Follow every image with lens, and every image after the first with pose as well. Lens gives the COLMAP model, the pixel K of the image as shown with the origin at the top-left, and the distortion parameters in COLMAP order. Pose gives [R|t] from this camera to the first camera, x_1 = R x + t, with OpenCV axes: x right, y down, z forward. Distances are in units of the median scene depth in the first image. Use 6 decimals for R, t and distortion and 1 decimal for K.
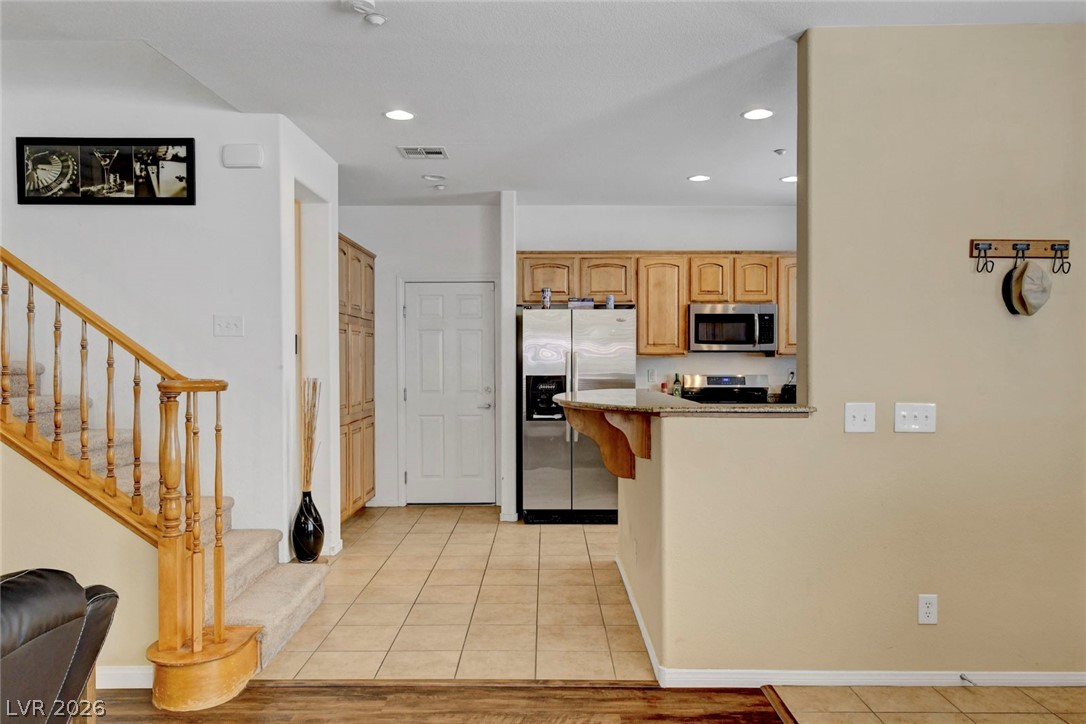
lens RADIAL K [[767.0, 0, 536.3], [0, 767.0, 368.6], [0, 0, 1]] dist [0.006406, 0.020715]
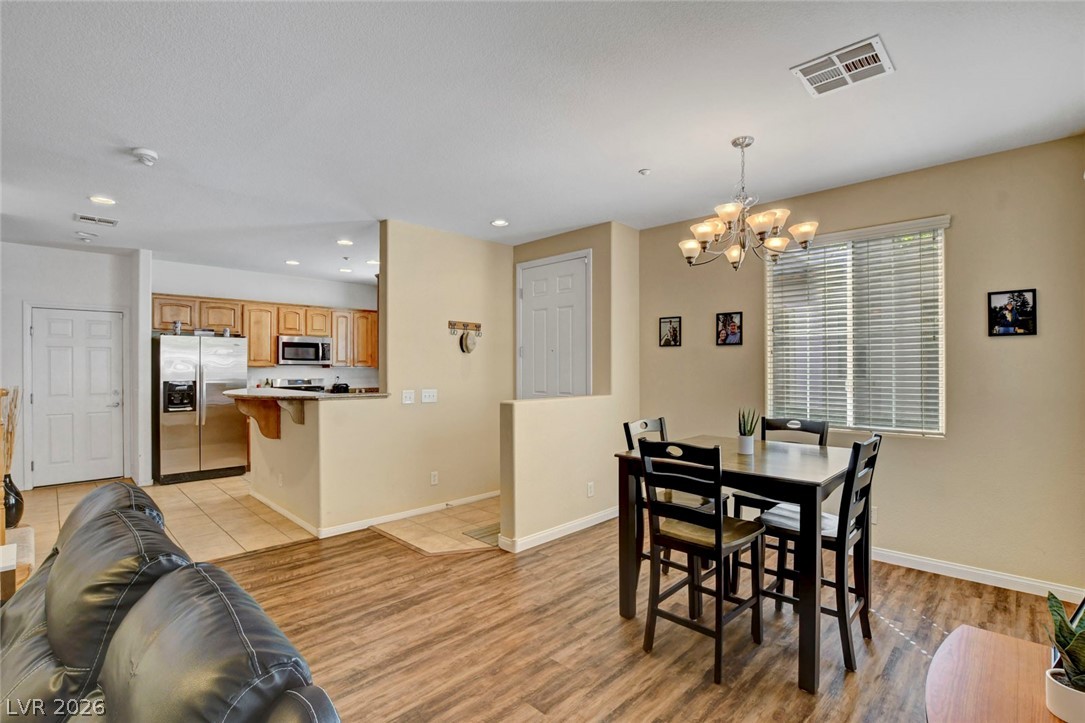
lens RADIAL K [[520.2, 0, 544.8], [0, 520.2, 363.3], [0, 0, 1]] dist [-0.034469, 0.003704]
pose [[0.701622, 0.004805, 0.712533, -0.219318], [0.008497, 0.999850, -0.015109, -0.004924], [-0.712499, 0.016655, 0.701476, -0.199056]]
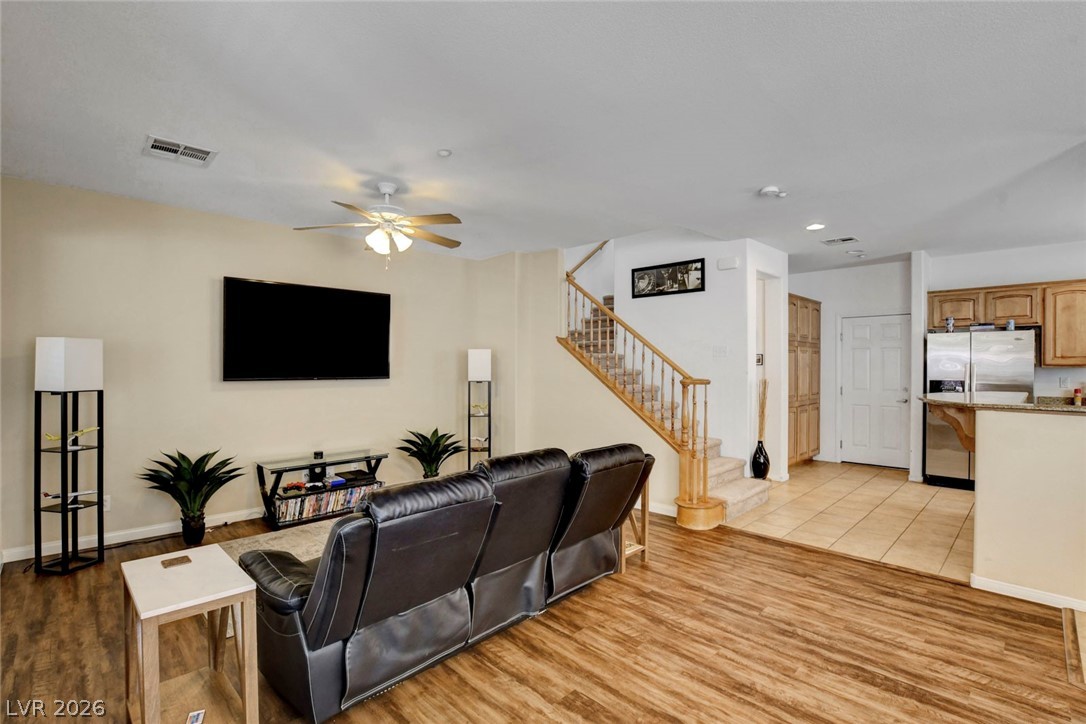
lens RADIAL K [[506.6, 0, 535.9], [0, 506.6, 363.7], [0, 0, 1]] dist [-0.031778, 0.006651]
pose [[0.702869, 0.003464, -0.711311, 0.147368], [-0.010139, 0.999935, -0.005149, -0.010586], [0.711247, 0.010831, 0.702859, -0.188527]]
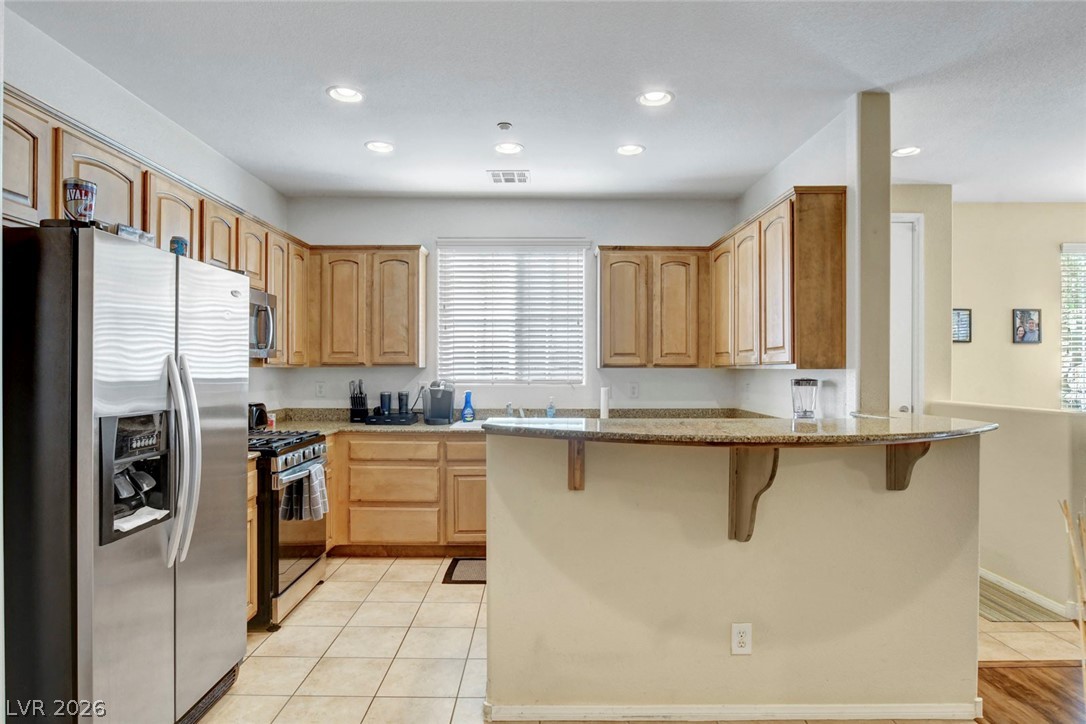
lens RADIAL K [[611.1, 0, 542.0], [0, 611.1, 368.7], [0, 0, 1]] dist [-0.027796, 0.011304]
pose [[-0.013521, -0.000928, 0.999908, -0.333586], [0.010990, 0.999939, 0.001076, -0.013773], [-0.999848, 0.011003, -0.013510, 0.908229]]
